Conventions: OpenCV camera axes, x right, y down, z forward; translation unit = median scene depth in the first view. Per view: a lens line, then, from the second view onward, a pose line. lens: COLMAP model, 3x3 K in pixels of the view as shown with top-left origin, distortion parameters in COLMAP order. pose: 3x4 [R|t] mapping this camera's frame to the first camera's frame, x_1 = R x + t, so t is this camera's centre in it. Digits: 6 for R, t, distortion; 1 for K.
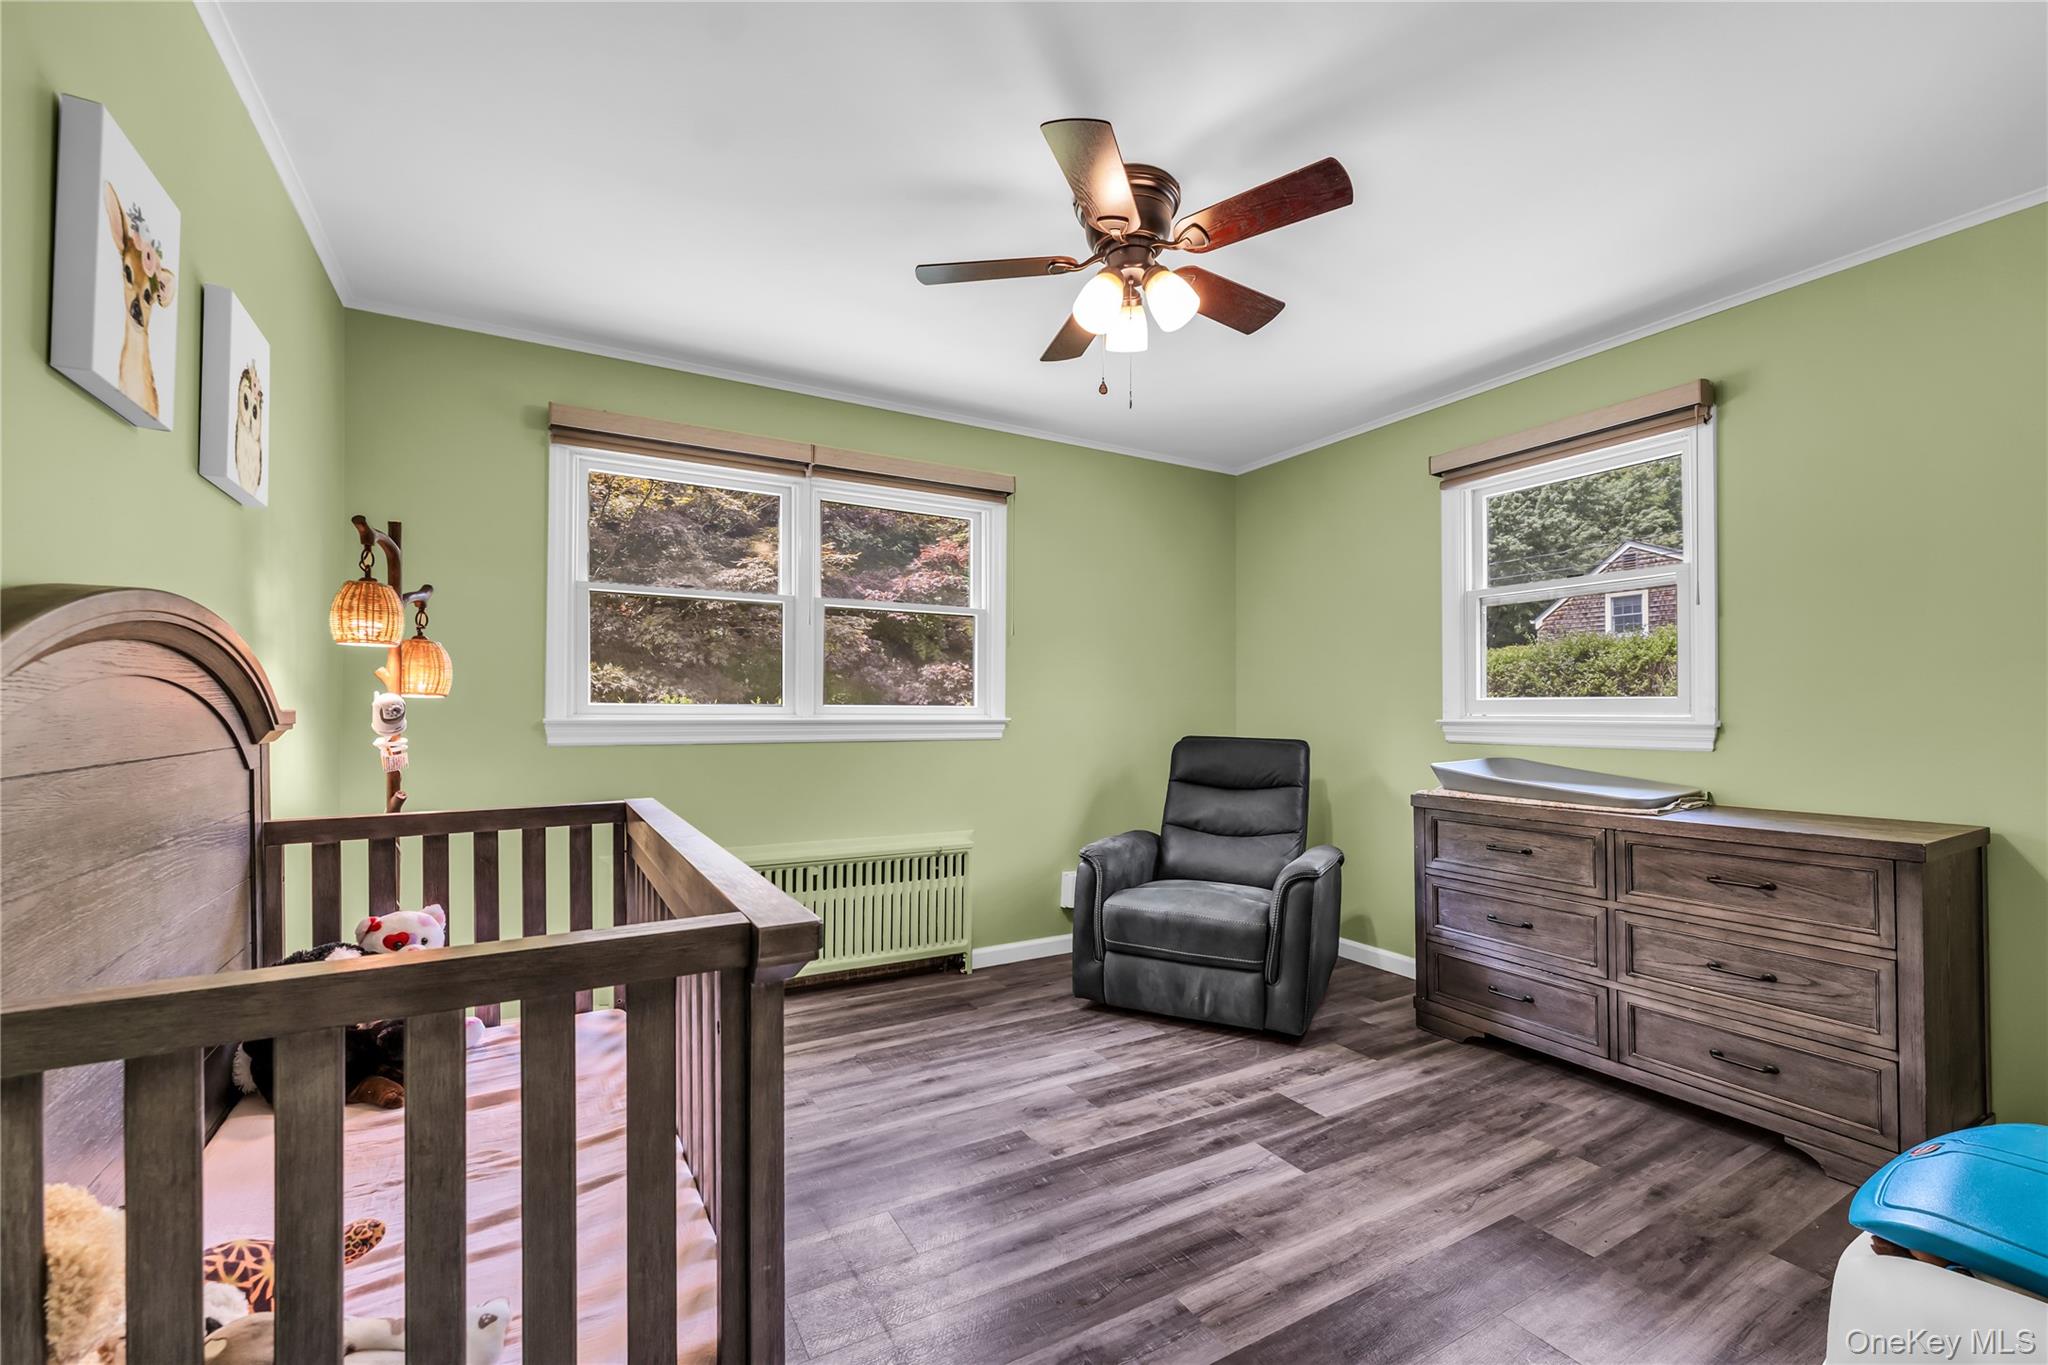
lens RADIAL K [[855.7, 0, 1053.4], [0, 855.7, 714.9], [0, 0, 1]] dist [0.000570, 0.000033]
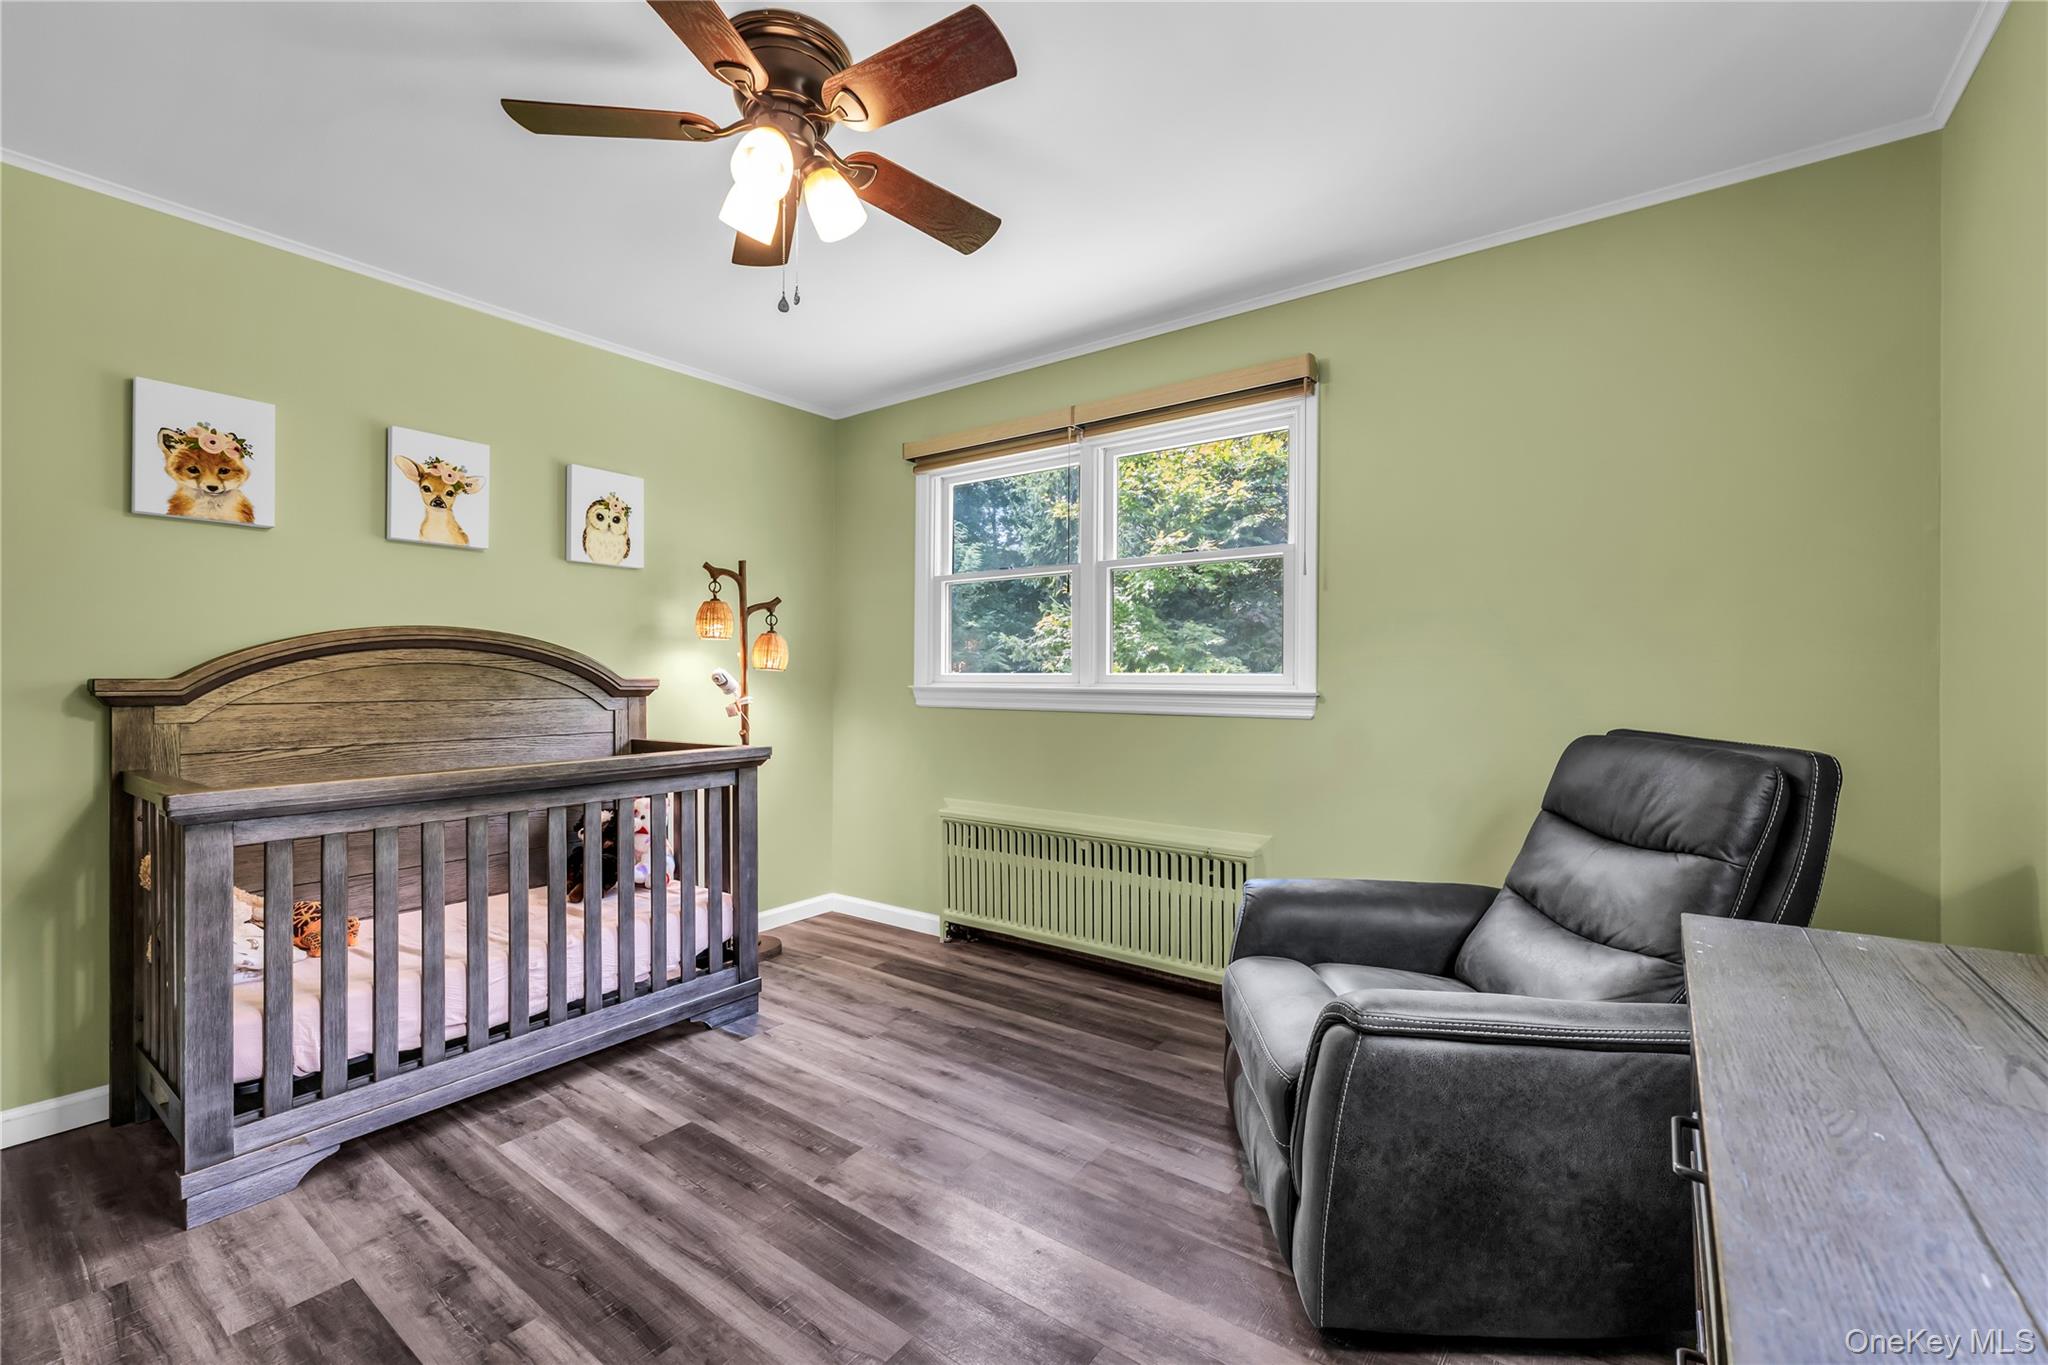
lens RADIAL K [[865.5, 0, 1024.0], [0, 865.5, 686.5], [0, 0, 1]] dist [-0.000155, -0.000029]
pose [[0.386623, 0.008412, -0.922200, 0.837822], [-0.006358, 0.999959, 0.006456, -0.004595], [0.922216, 0.003367, 0.386660, 0.784134]]
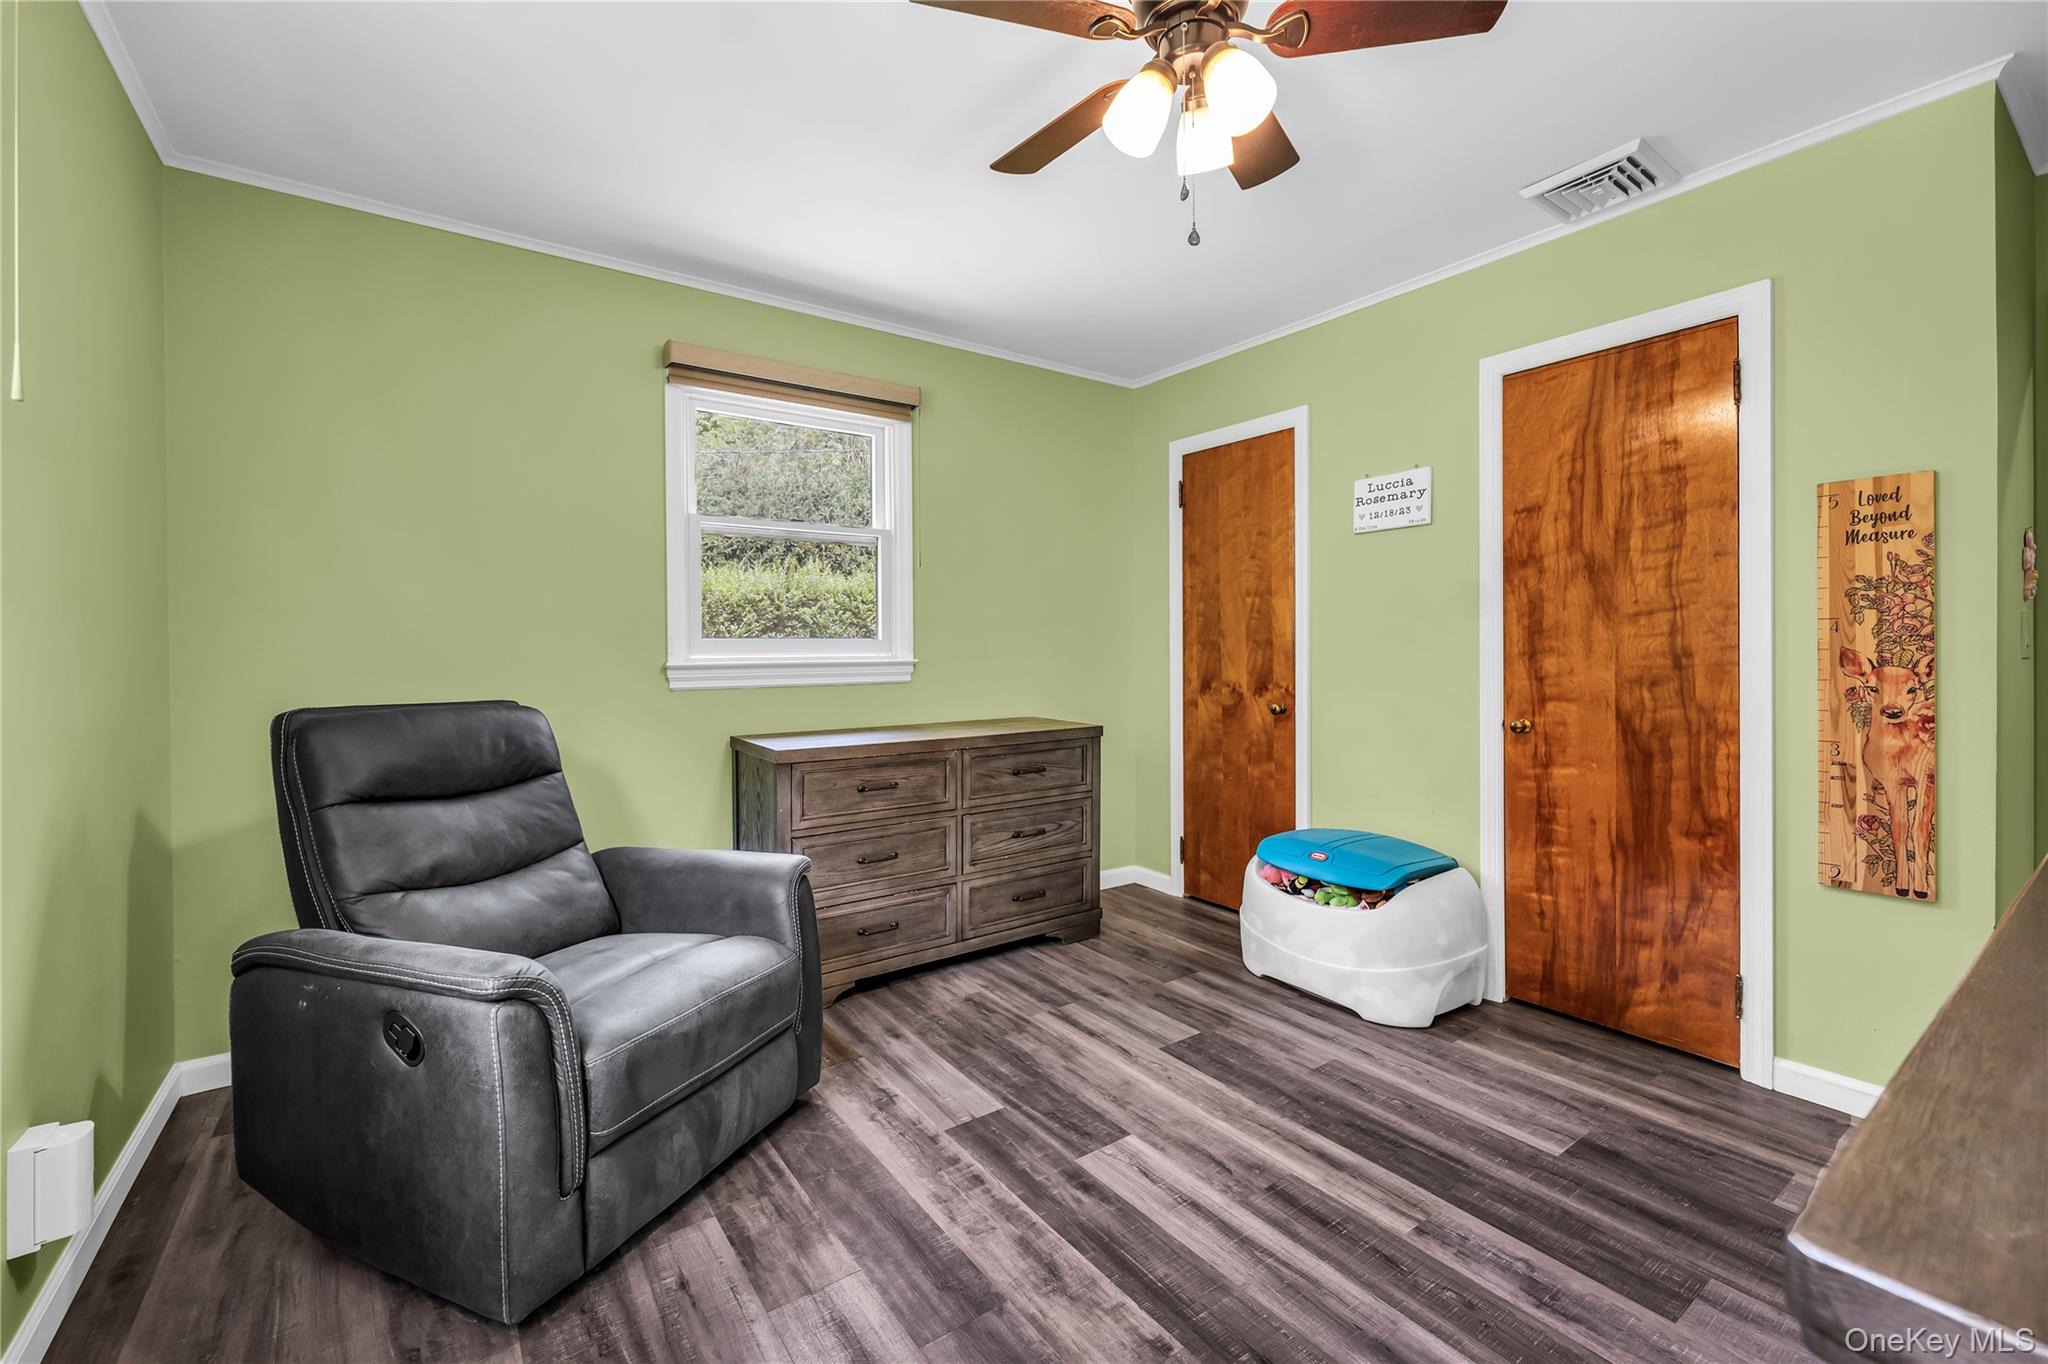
lens RADIAL K [[846.2, 0, 1017.1], [0, 846.2, 646.7], [0, 0, 1]] dist [0.013736, 0.000050]
pose [[-0.076126, 0.001806, 0.997097, -0.579105], [0.008451, 0.999964, -0.001166, -0.010431], [-0.997062, 0.008338, -0.076138, 1.068926]]
